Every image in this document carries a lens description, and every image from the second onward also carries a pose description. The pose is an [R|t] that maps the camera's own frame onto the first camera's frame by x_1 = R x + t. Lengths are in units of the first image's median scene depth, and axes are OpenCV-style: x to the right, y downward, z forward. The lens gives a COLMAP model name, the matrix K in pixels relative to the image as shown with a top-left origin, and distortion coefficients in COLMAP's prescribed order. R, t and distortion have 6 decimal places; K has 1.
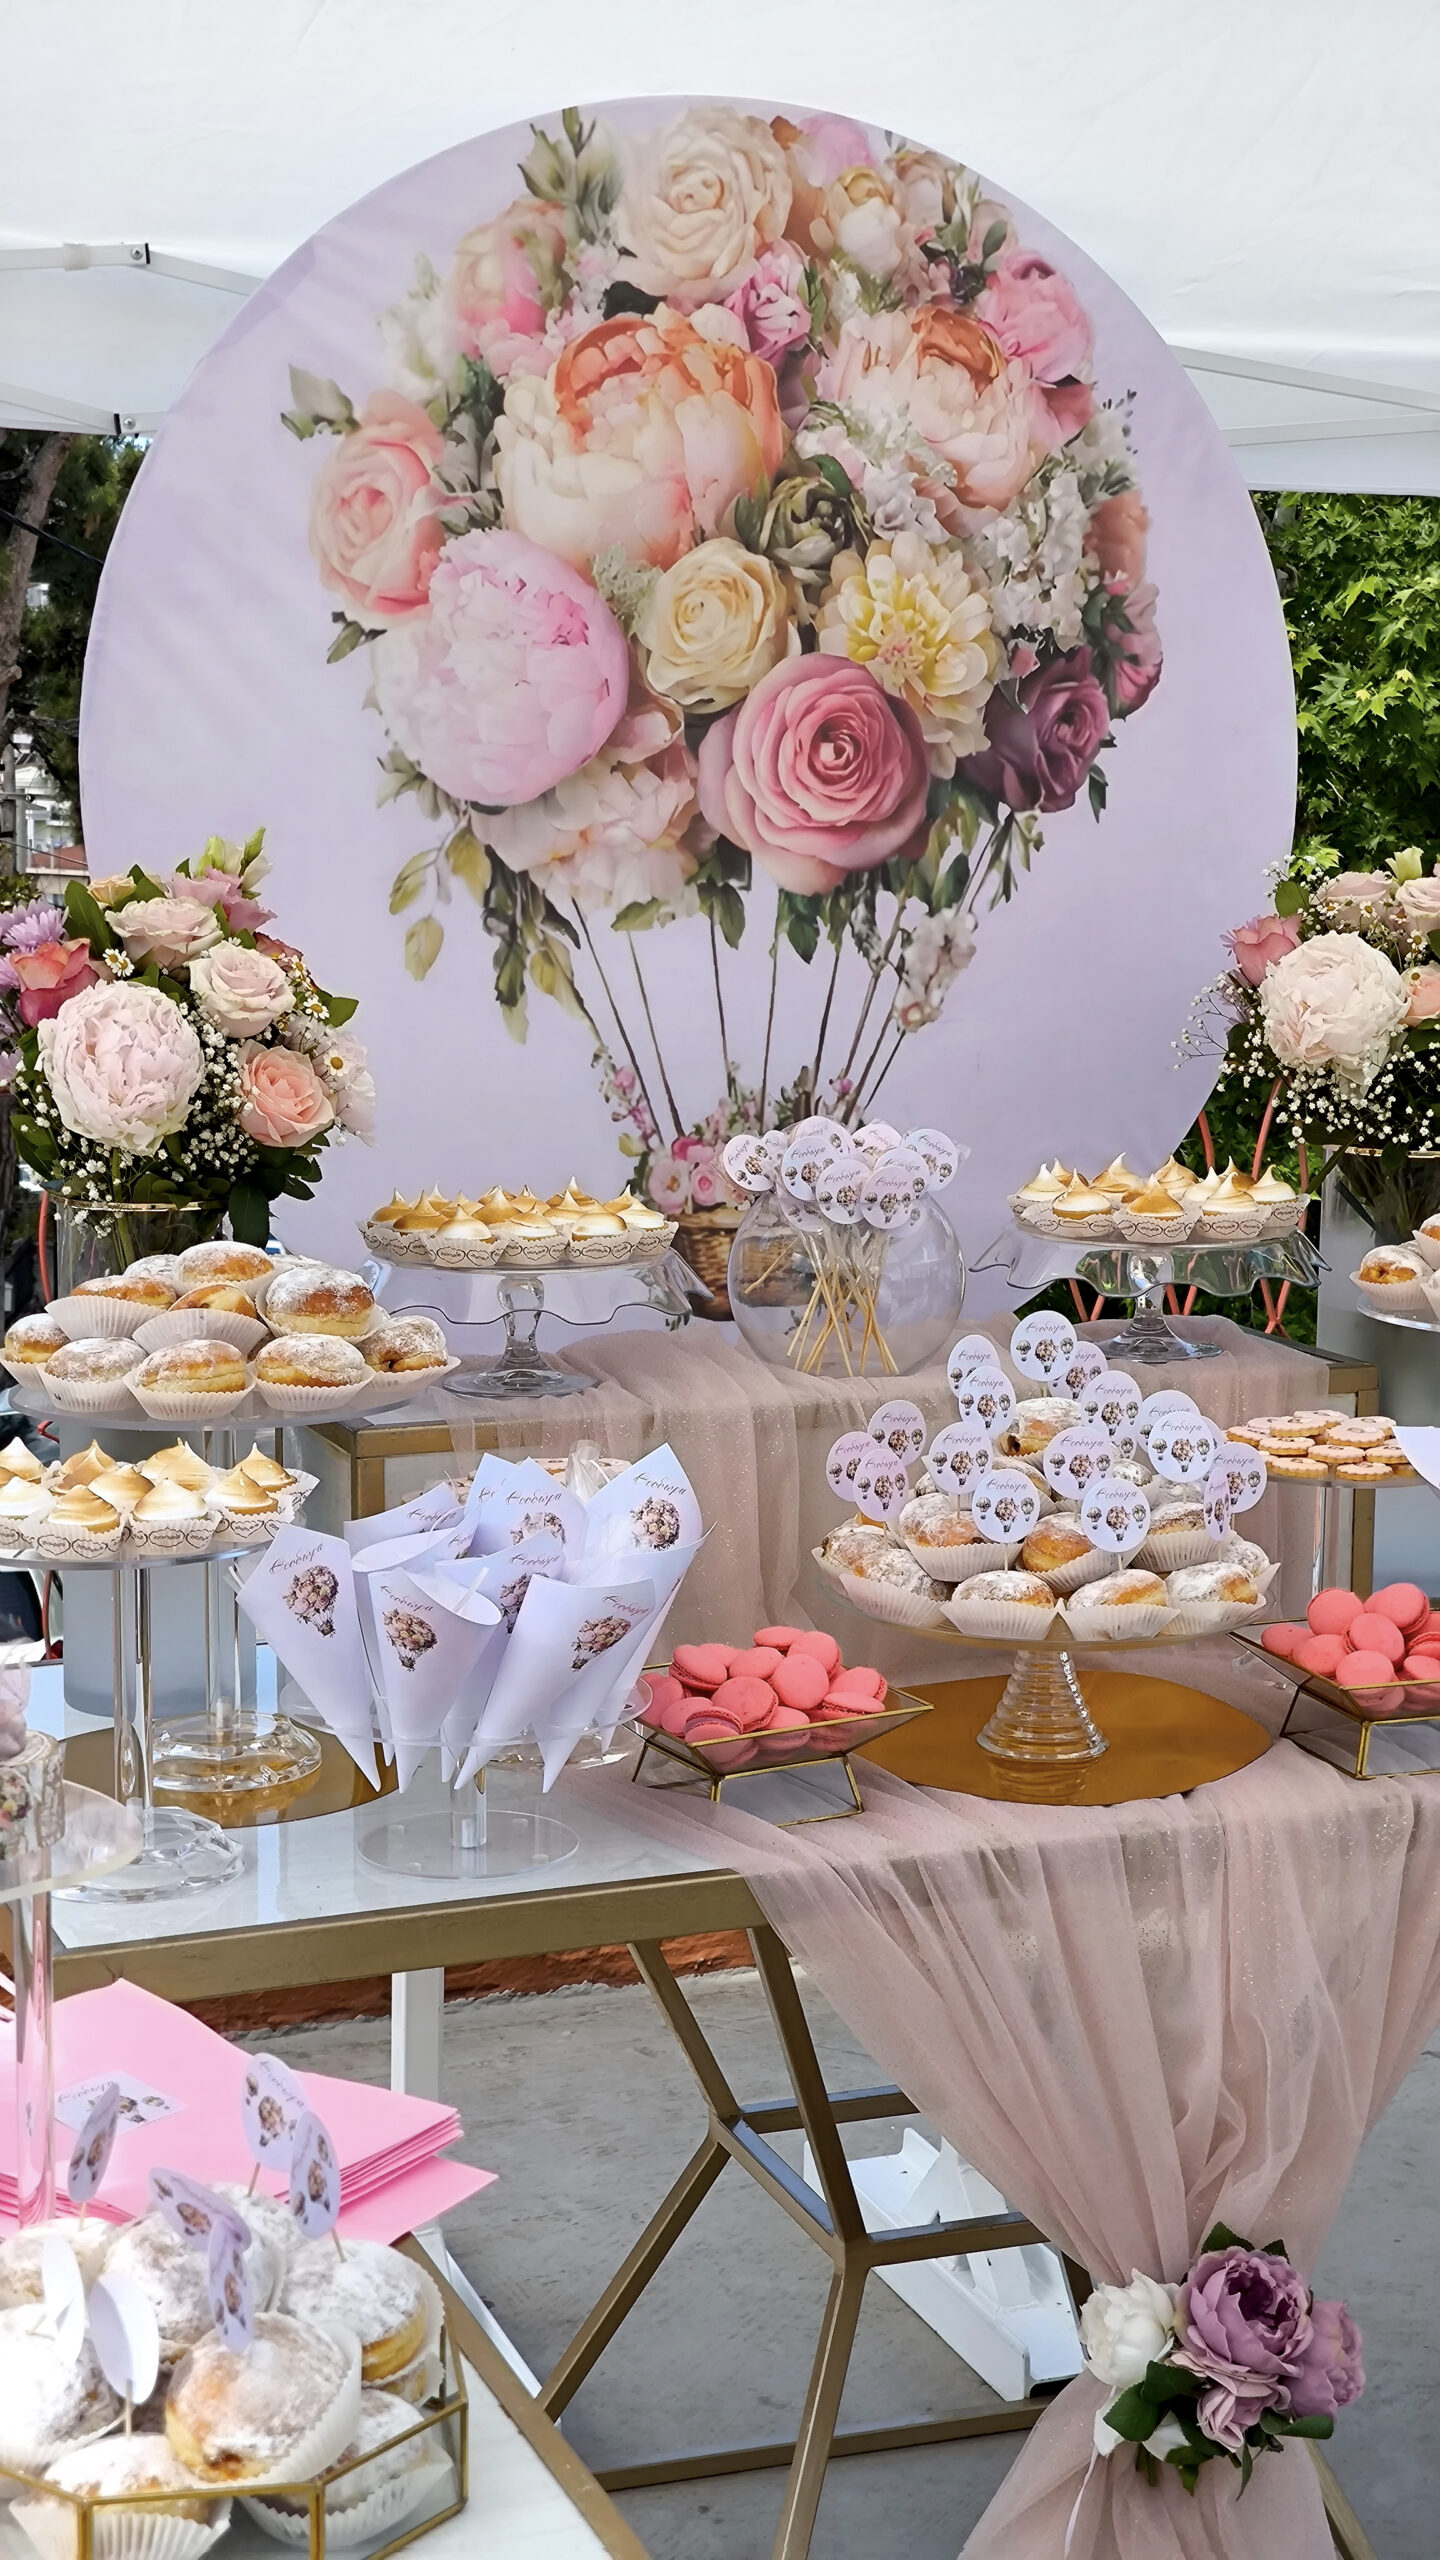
lens RADIAL K [[3638.7, 0, 747.1], [0, 3638.7, 1290.2], [0, 0, 1]] dist [0.161516, 0.000000]
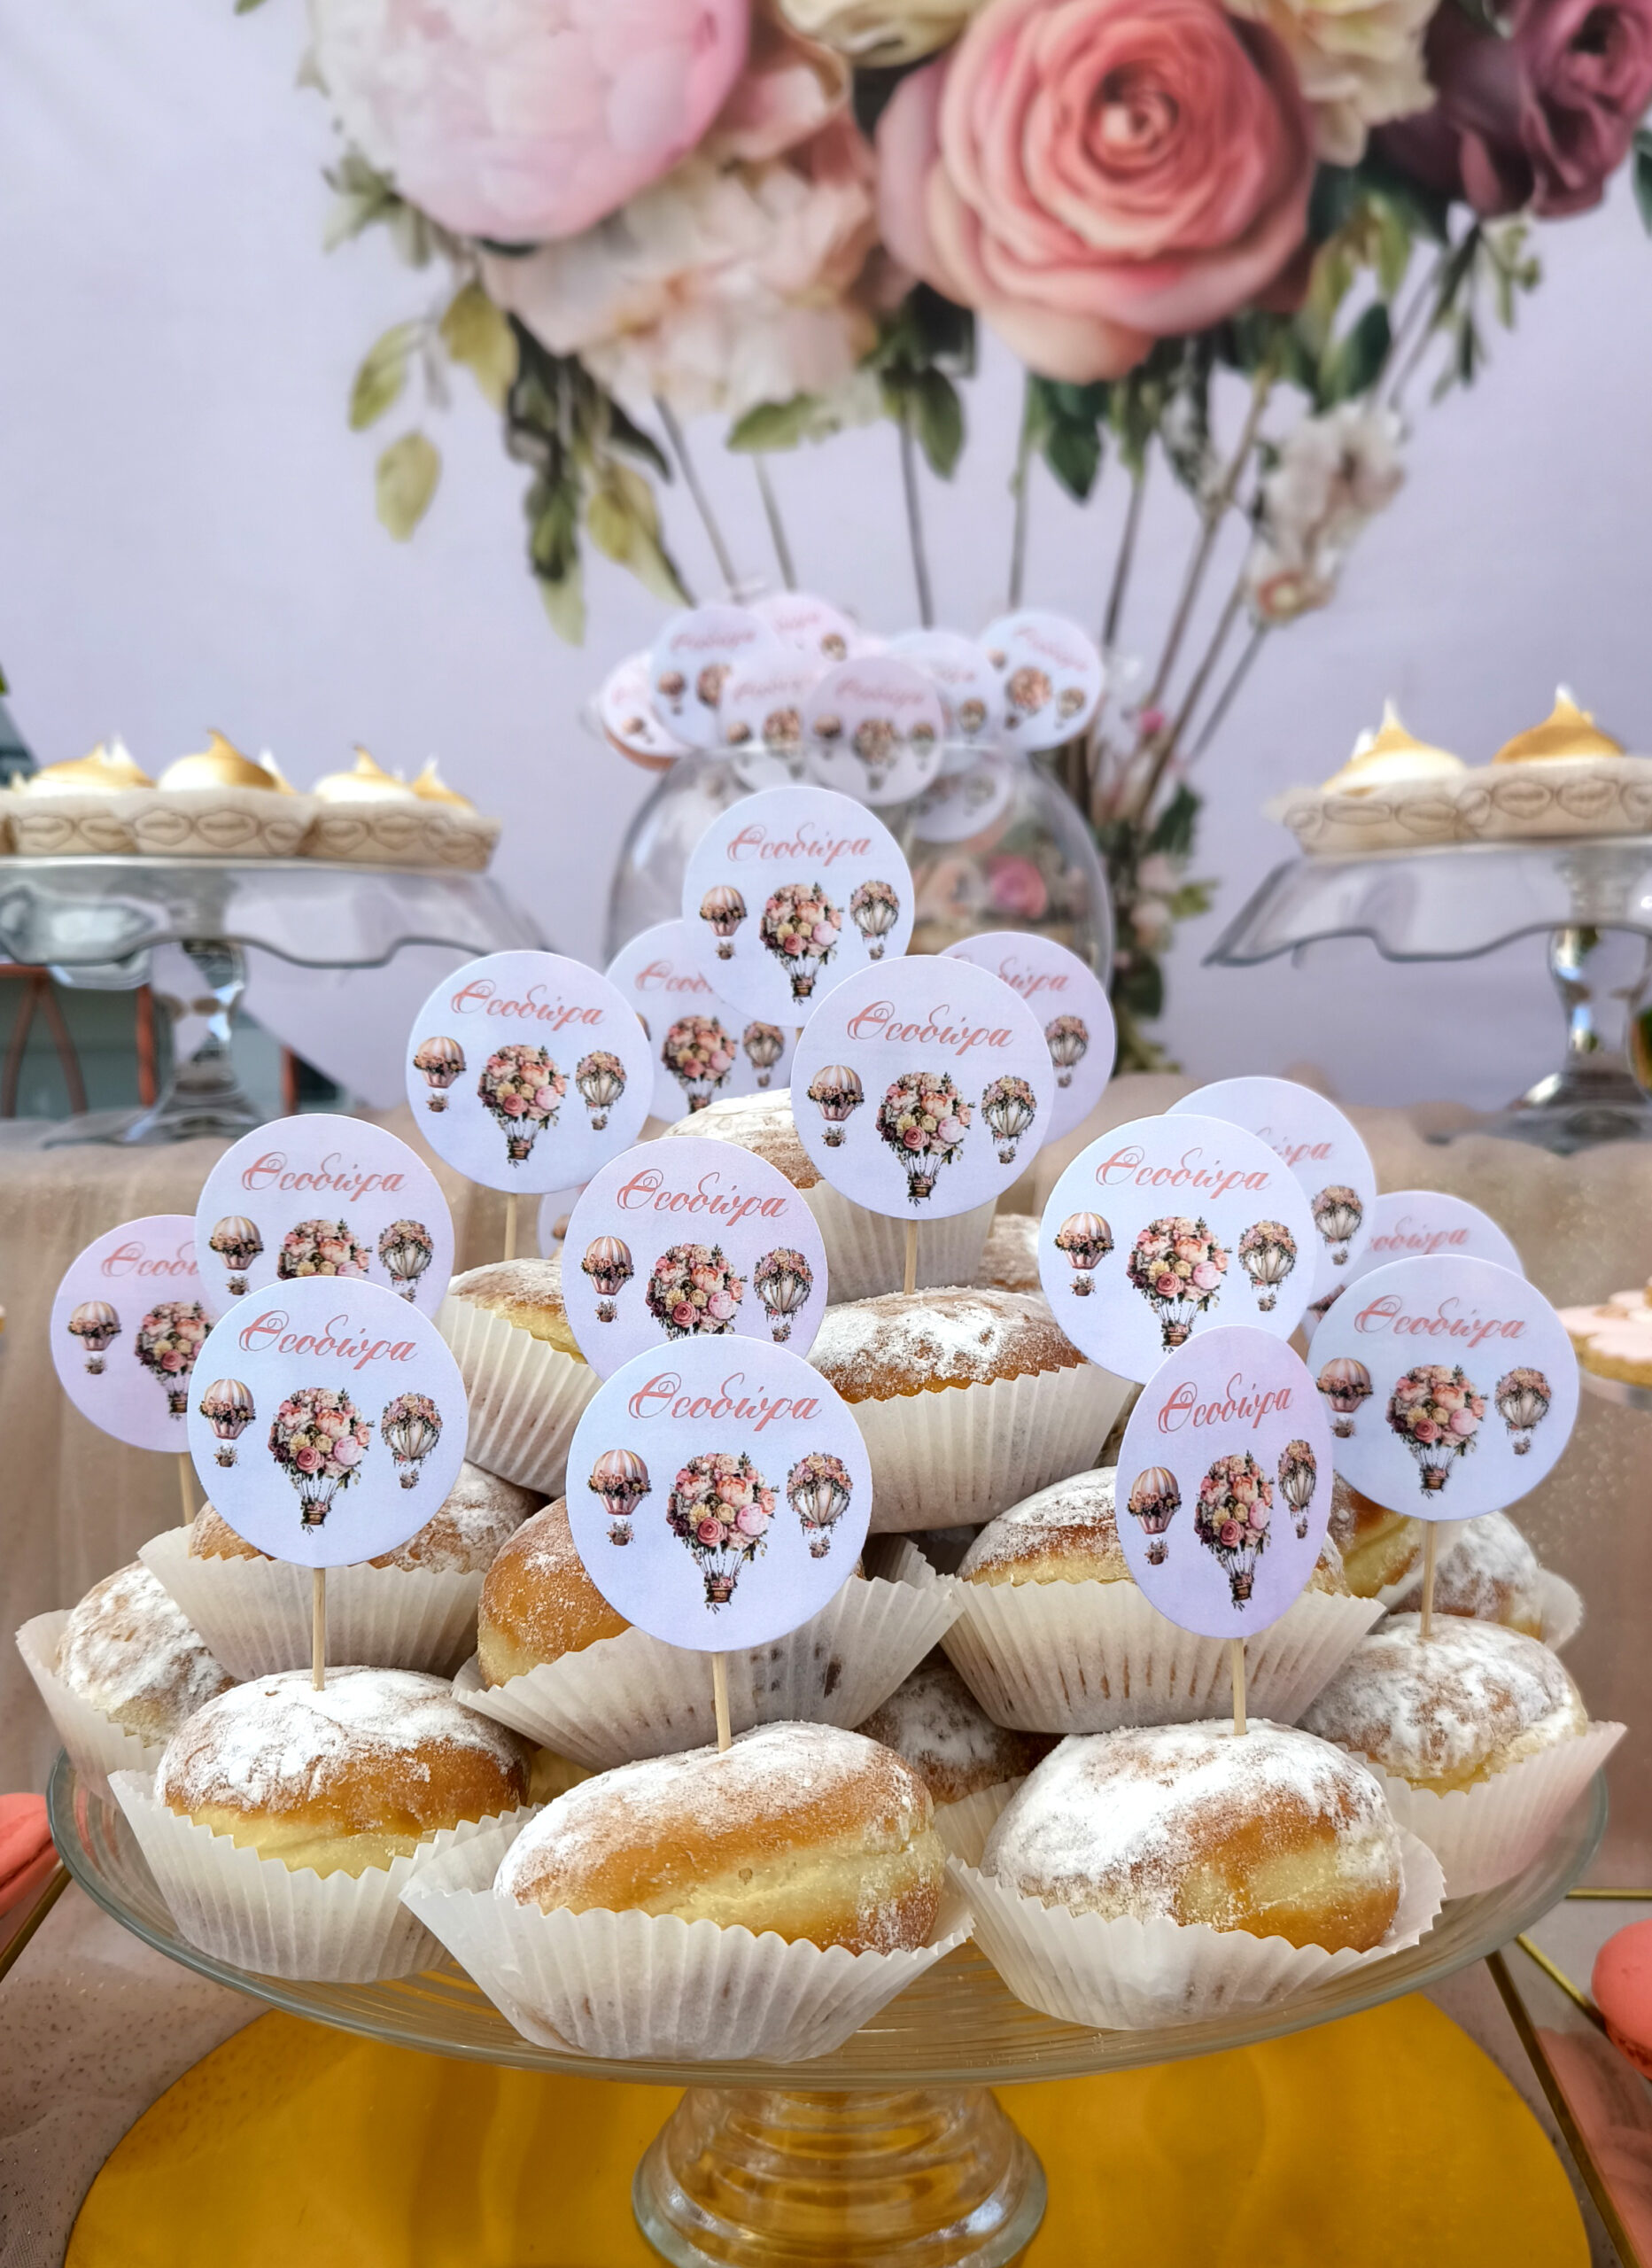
lens RADIAL K [[2137.3, 0, 836.8], [0, 2137.3, 1280.3], [0, 0, 1]] dist [-0.015647, 0.000000]
pose [[0.907545, 0.040176, -0.418030, 0.131686], [-0.047977, 0.998815, -0.008164, 0.039064], [0.417206, 0.027464, 0.908397, 0.702108]]
